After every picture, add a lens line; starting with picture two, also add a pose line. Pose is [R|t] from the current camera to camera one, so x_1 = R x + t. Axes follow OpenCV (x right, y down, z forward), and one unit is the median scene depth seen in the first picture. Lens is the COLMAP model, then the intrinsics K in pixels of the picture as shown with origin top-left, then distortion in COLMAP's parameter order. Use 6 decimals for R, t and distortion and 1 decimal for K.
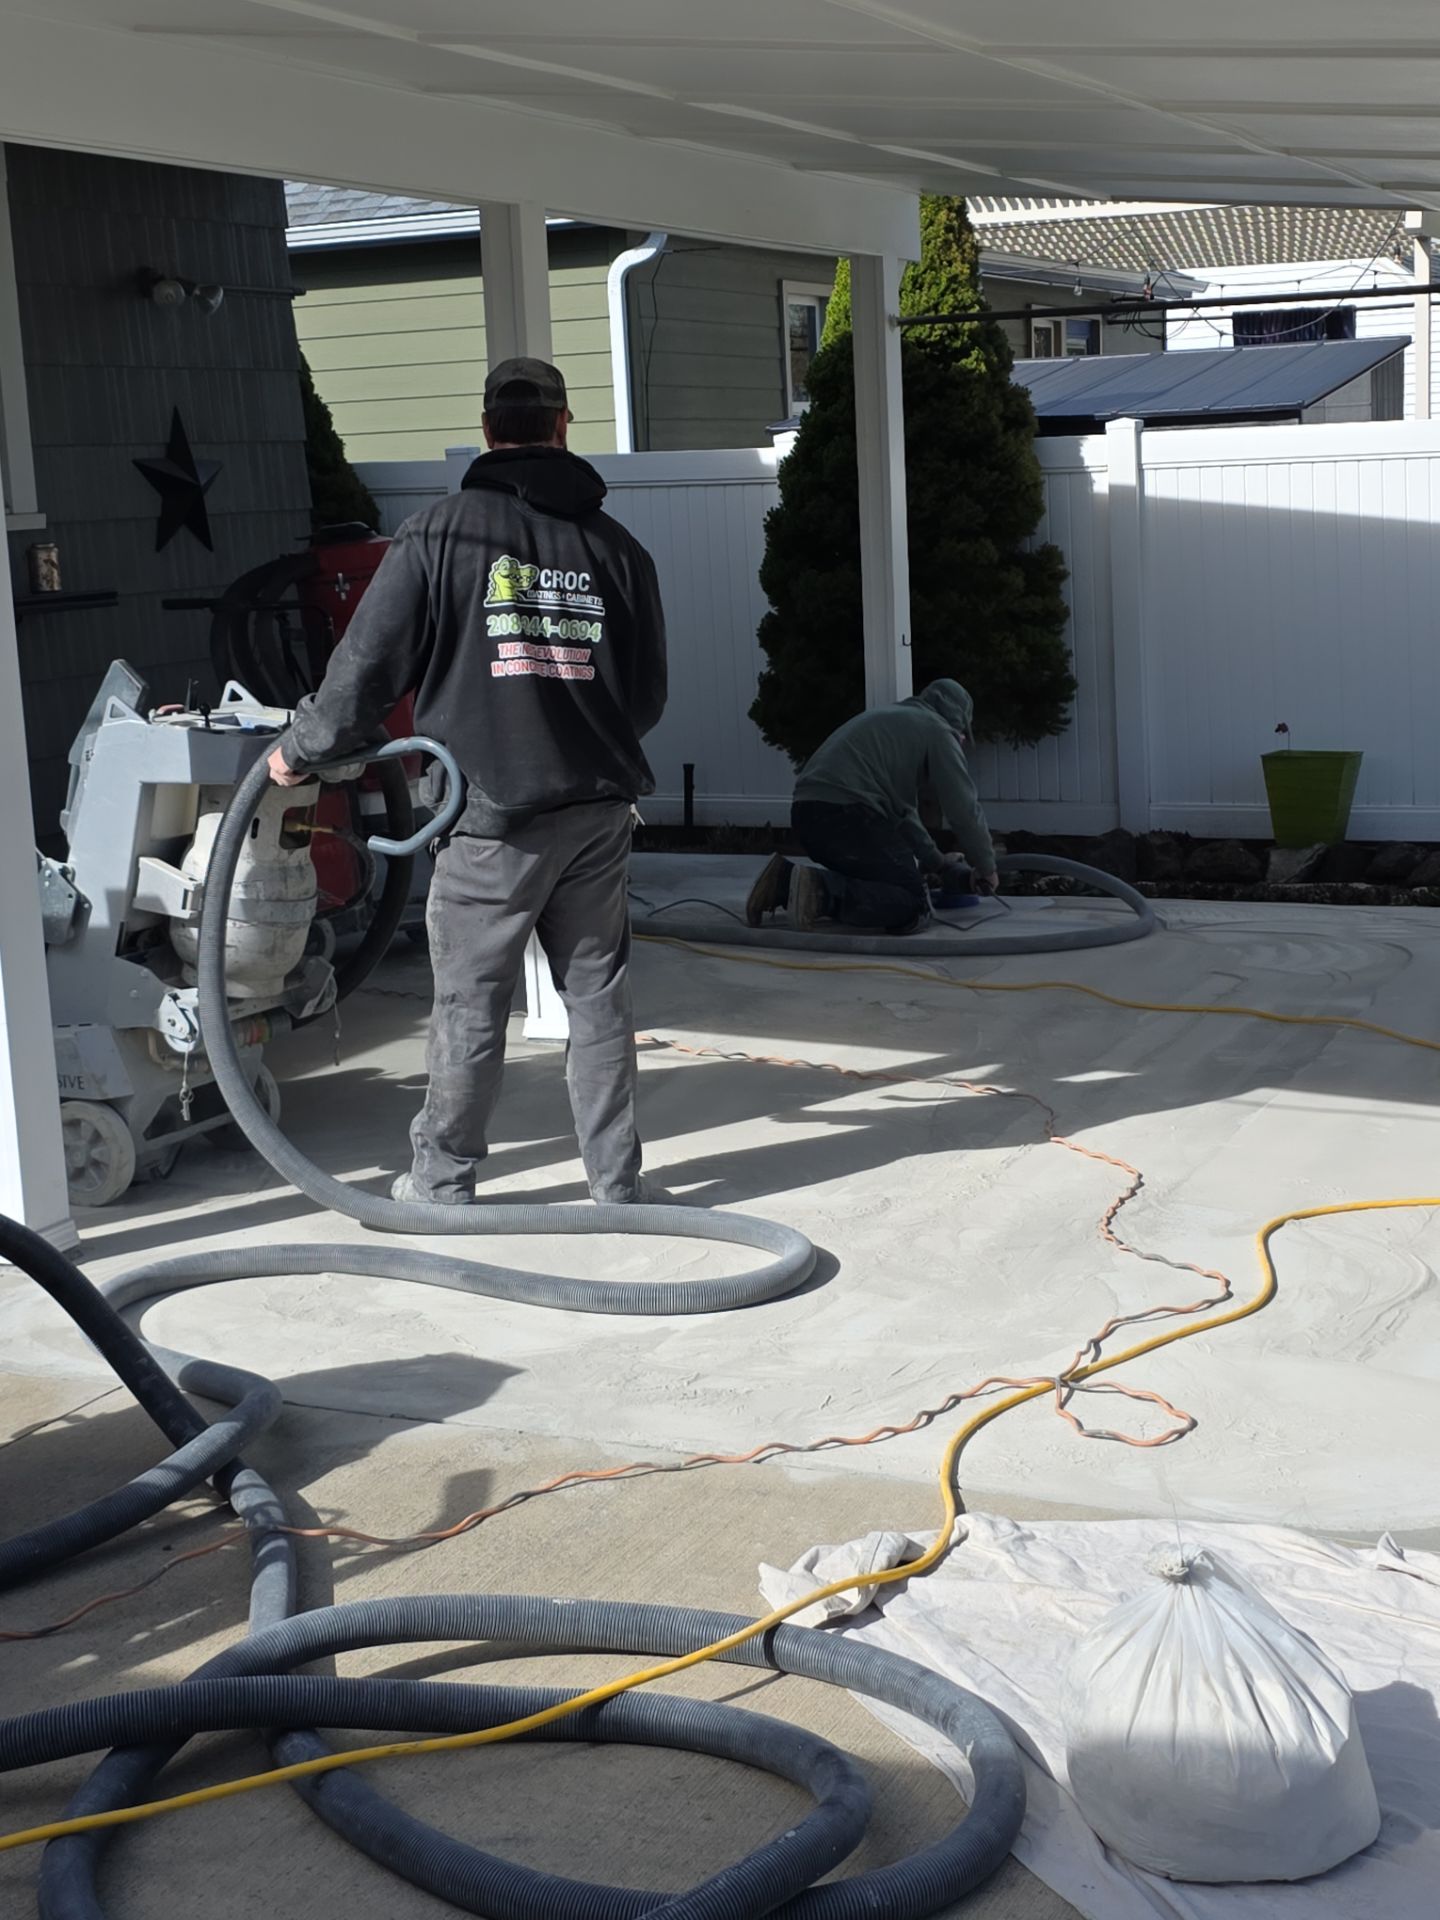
lens RADIAL K [[2567.5, 0, 720.0], [0, 2567.5, 960.0], [0, 0, 1]] dist [0.186208, -1.510867]
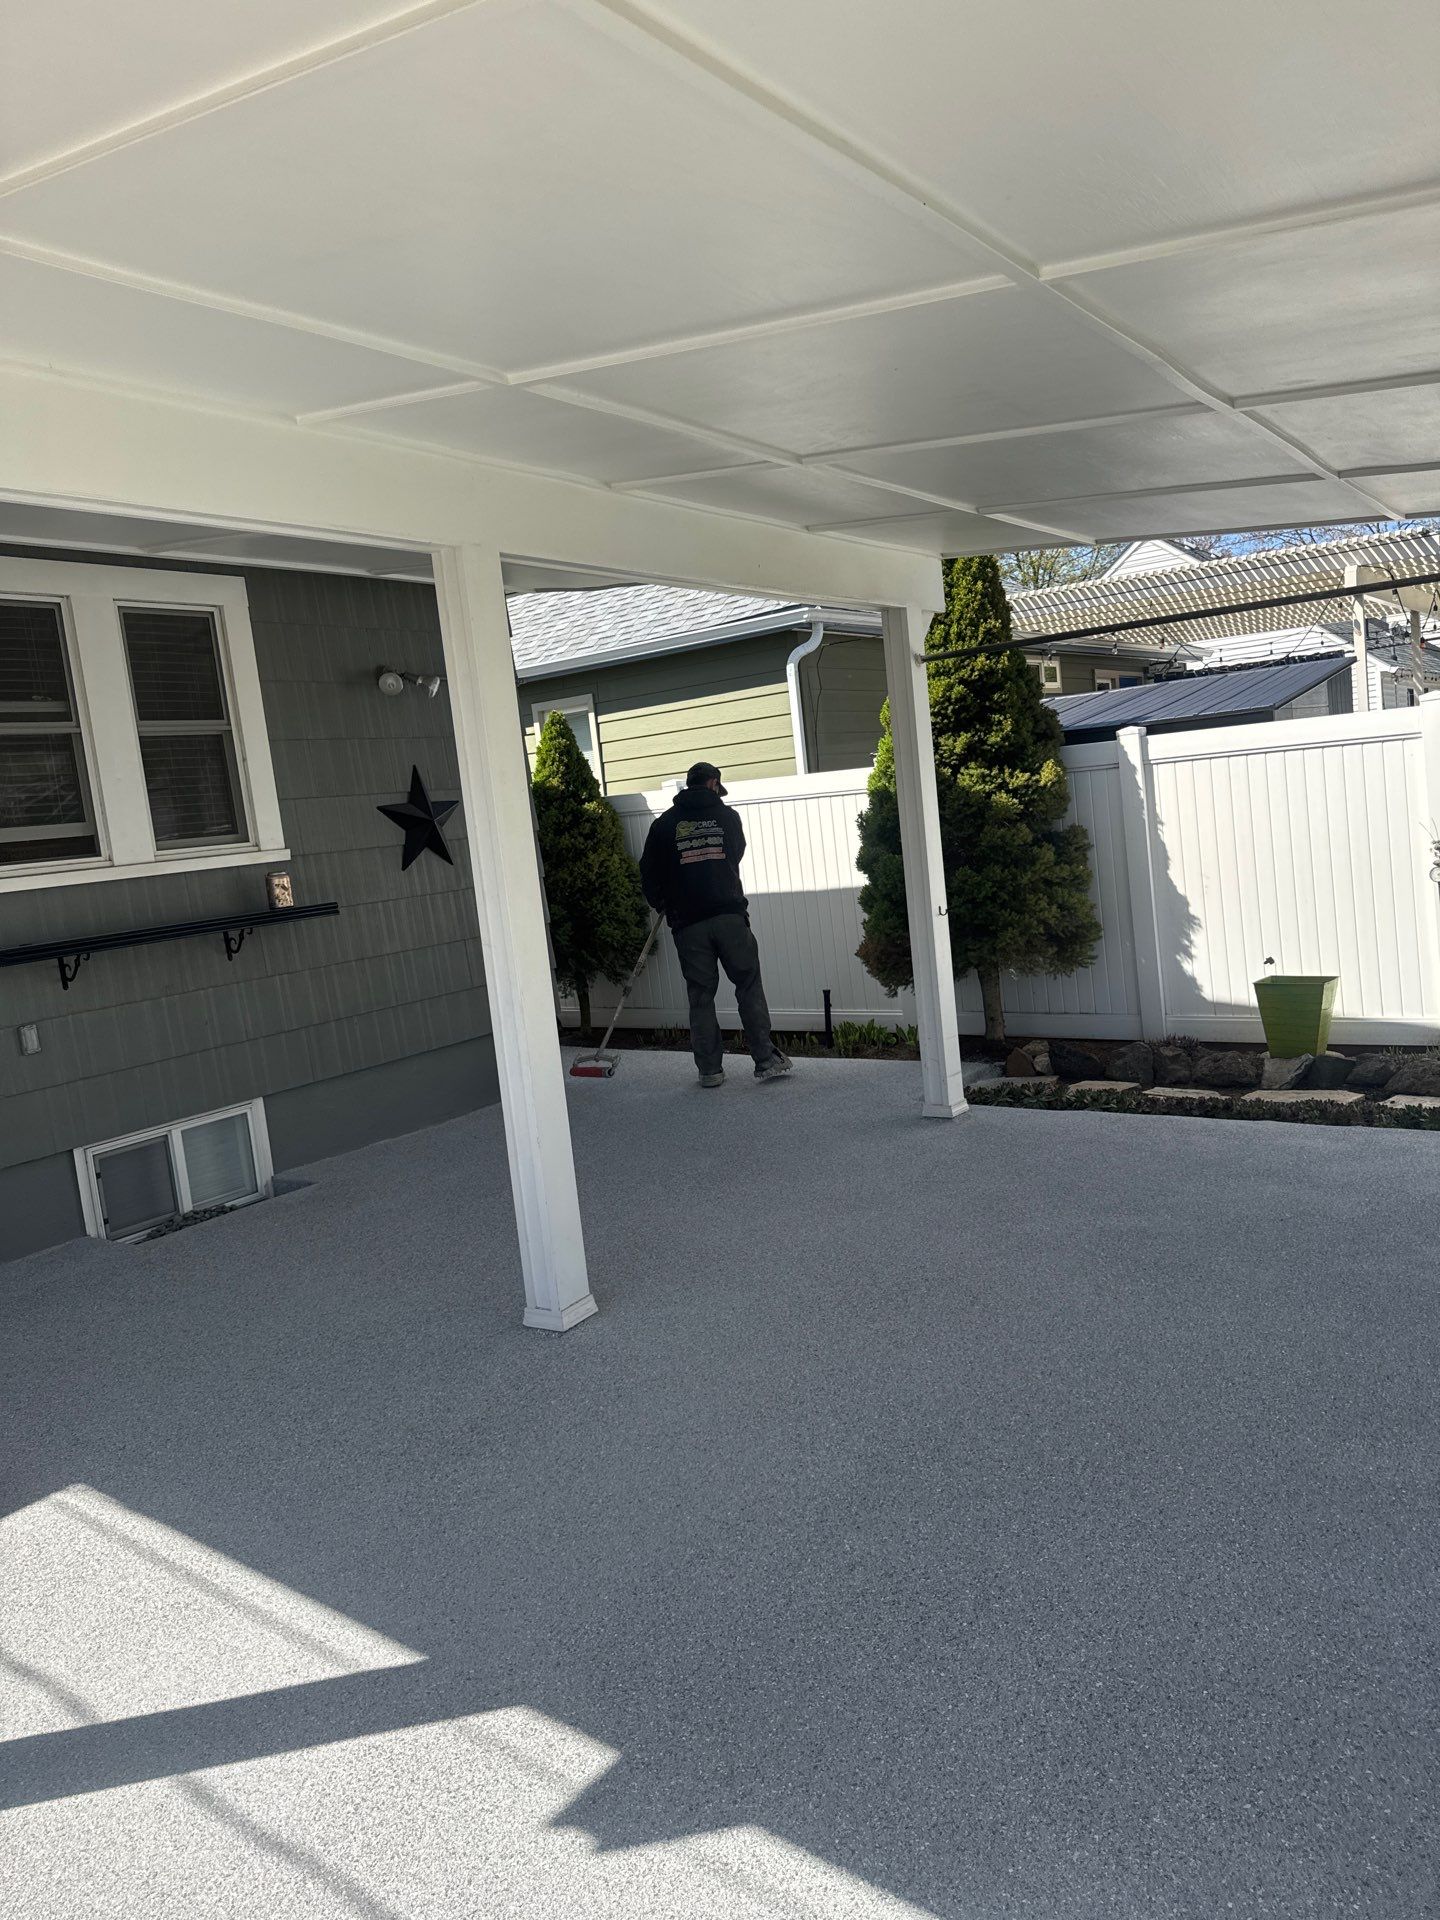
lens RADIAL K [[1231.6, 0, 720.0], [0, 1231.6, 960.0], [0, 0, 1]] dist [0.001878, 0.000522]
pose [[0.977982, -0.034717, -0.205783, 0.079554], [0.024322, 0.998307, -0.052831, -0.064819], [0.207269, 0.046663, 0.977170, 0.358482]]
